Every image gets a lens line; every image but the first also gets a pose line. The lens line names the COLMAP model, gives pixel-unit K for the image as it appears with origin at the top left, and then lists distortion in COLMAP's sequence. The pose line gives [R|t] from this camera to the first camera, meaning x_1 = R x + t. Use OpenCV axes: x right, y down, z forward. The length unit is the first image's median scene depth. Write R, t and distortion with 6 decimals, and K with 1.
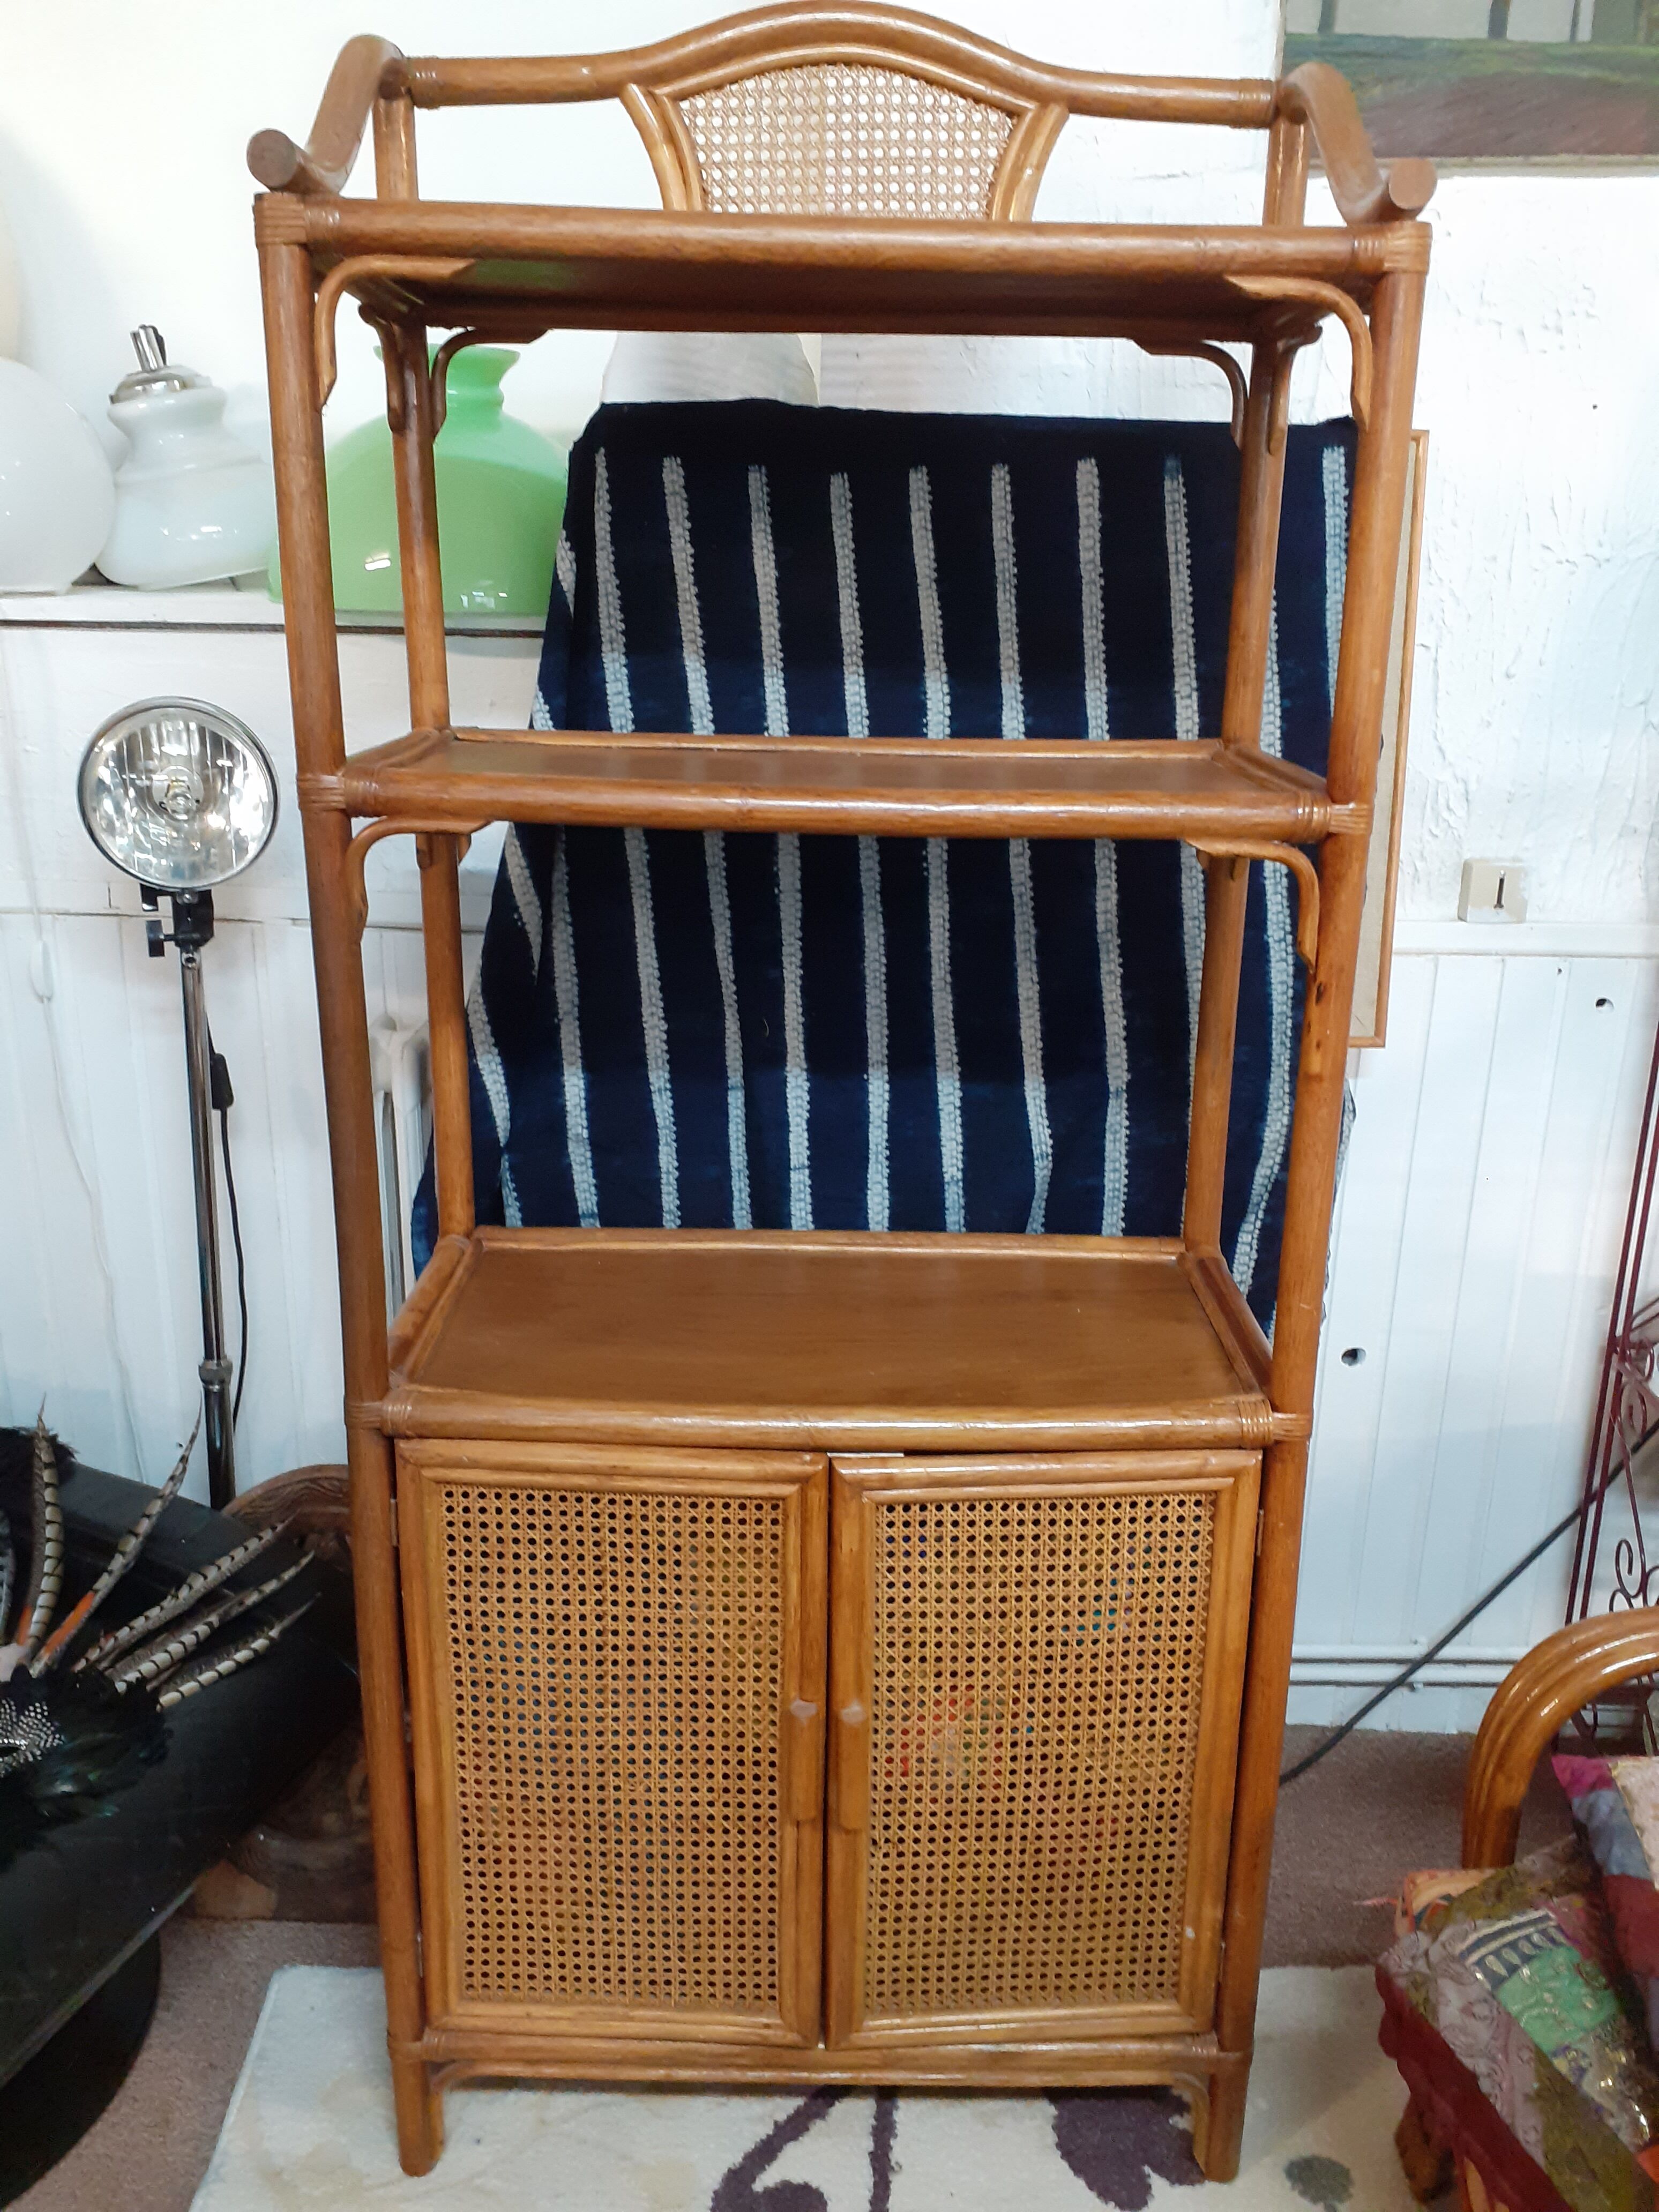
lens RADIAL K [[1744.9, 0, 855.1], [0, 1744.9, 1125.8], [0, 0, 1]] dist [0.045619, -0.089223]
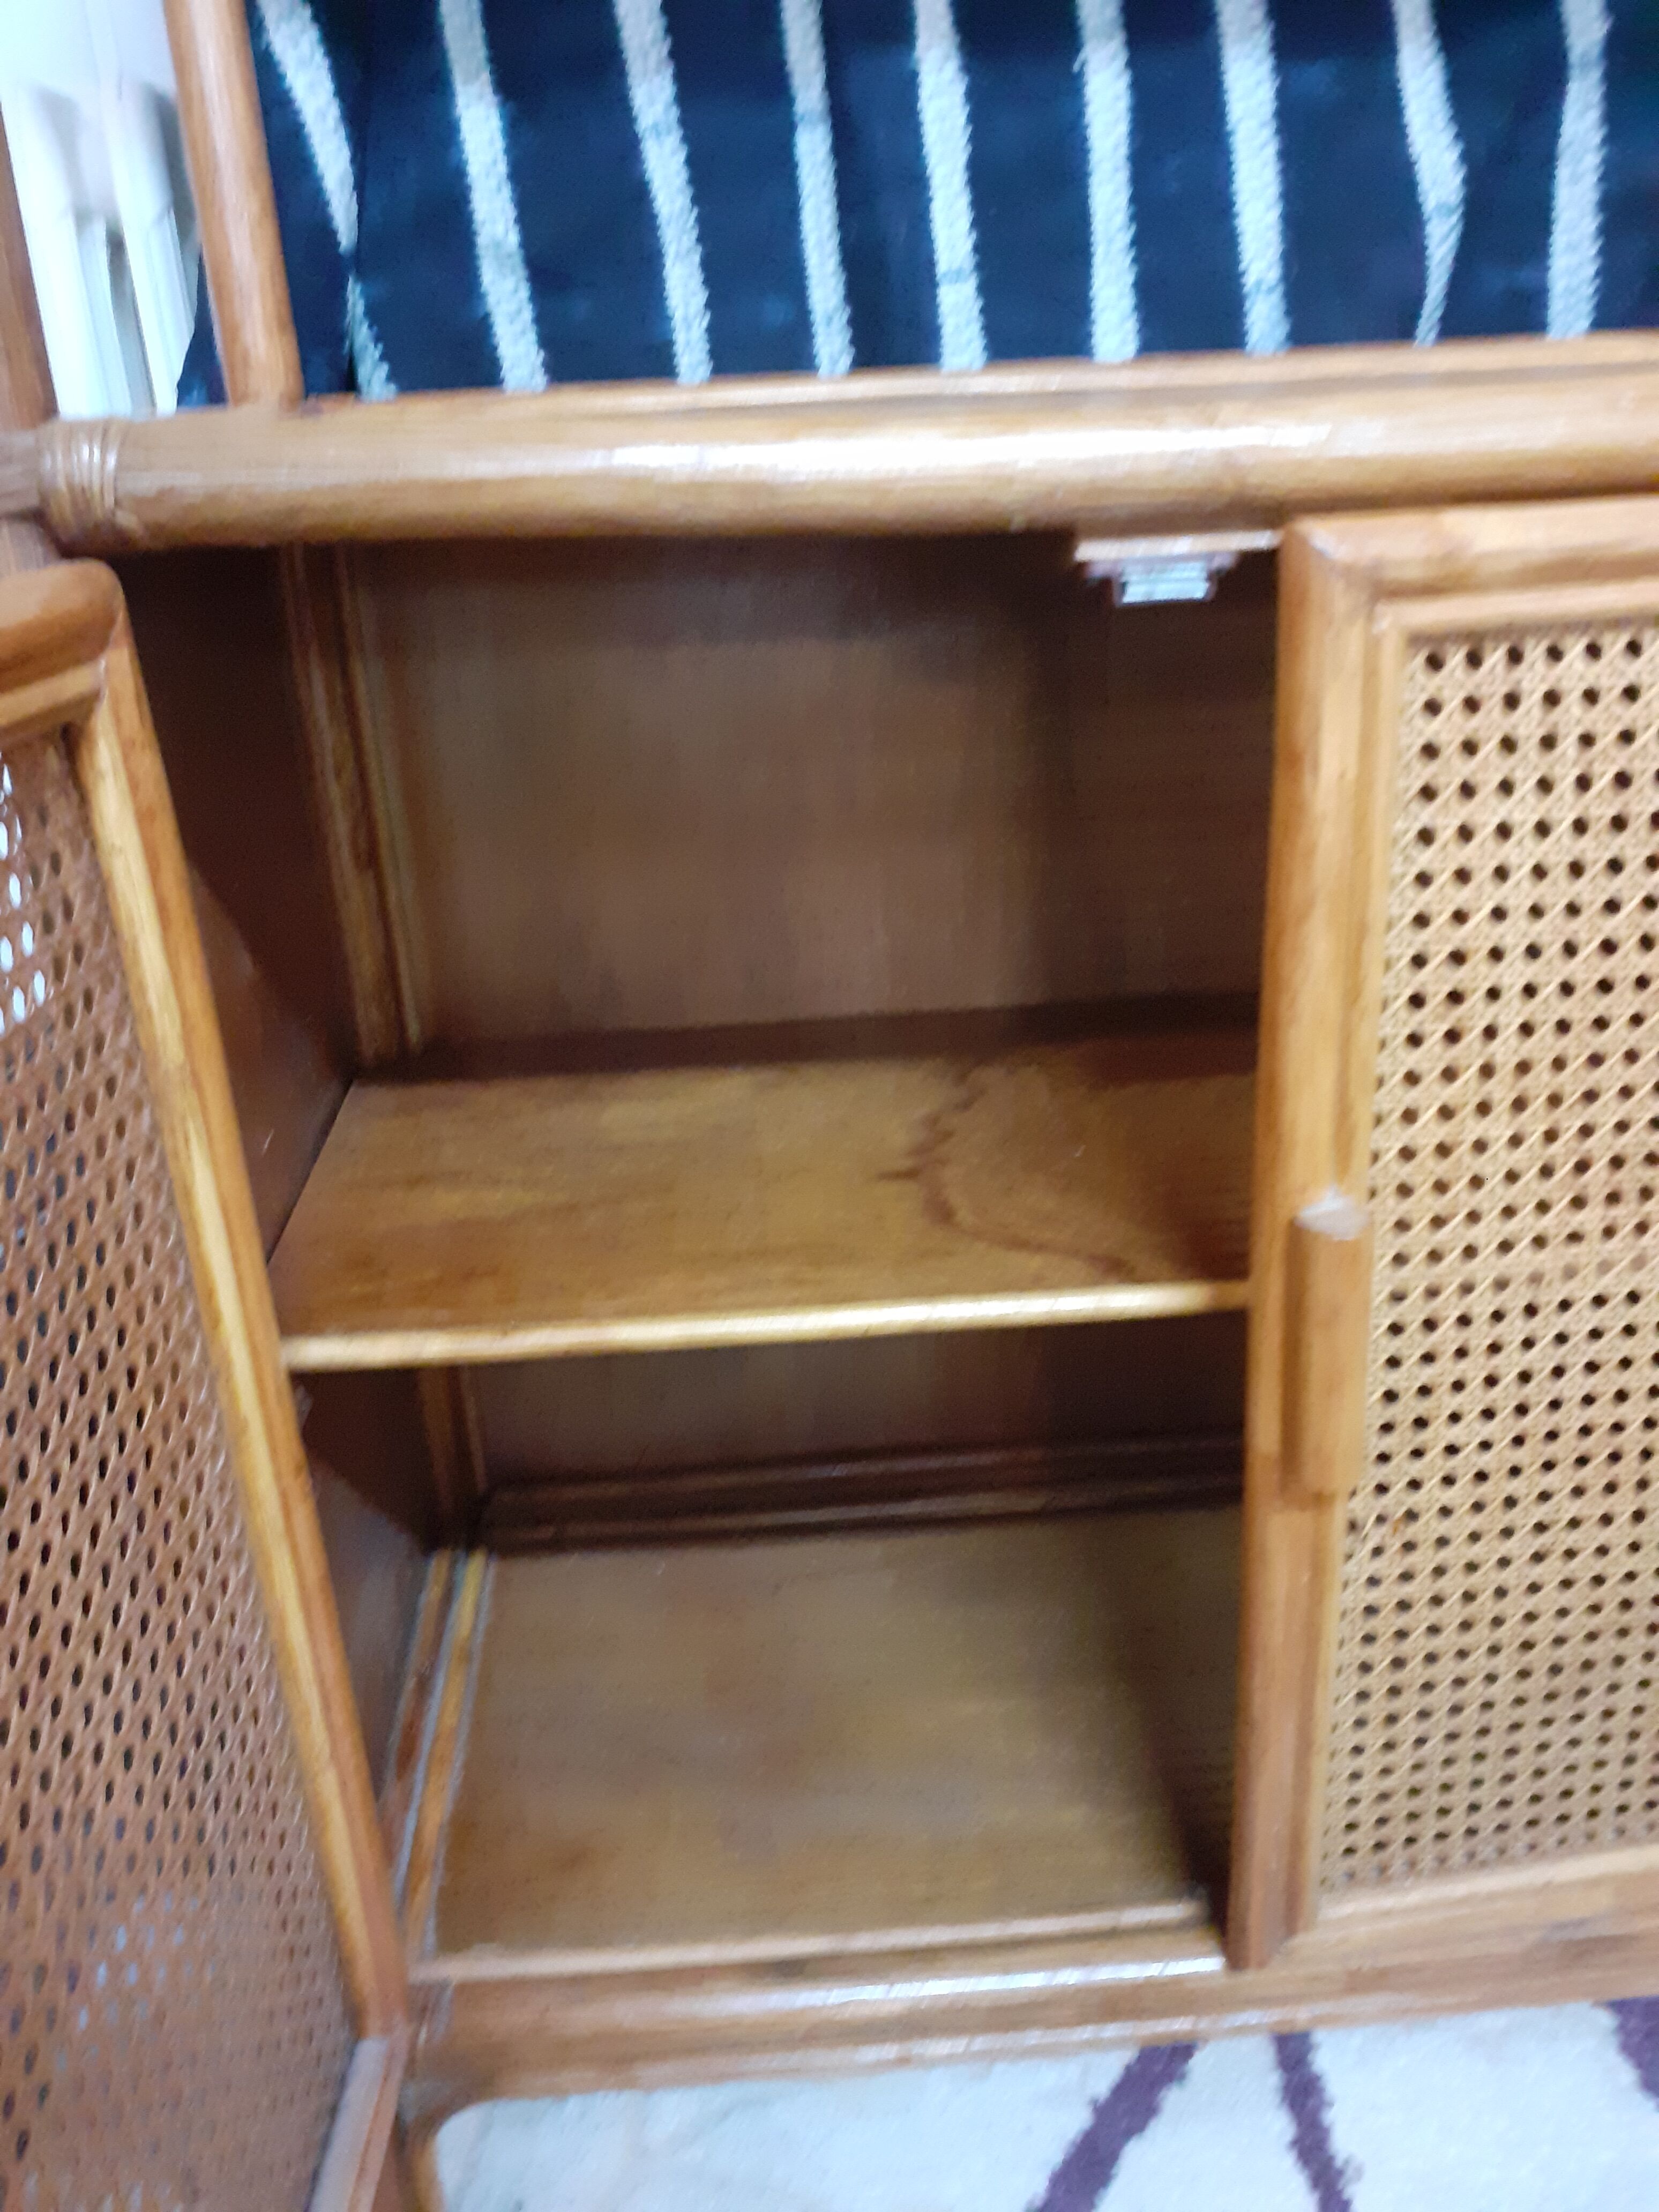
lens RADIAL K [[1744.9, 0, 848.1], [0, 1744.9, 1129.0], [0, 0, 1]] dist [0.045619, -0.089223]
pose [[0.994271, -0.087018, 0.062067, -0.133165], [0.082134, 0.993617, 0.077325, 0.261939], [-0.068400, -0.071784, 0.995072, 0.570070]]
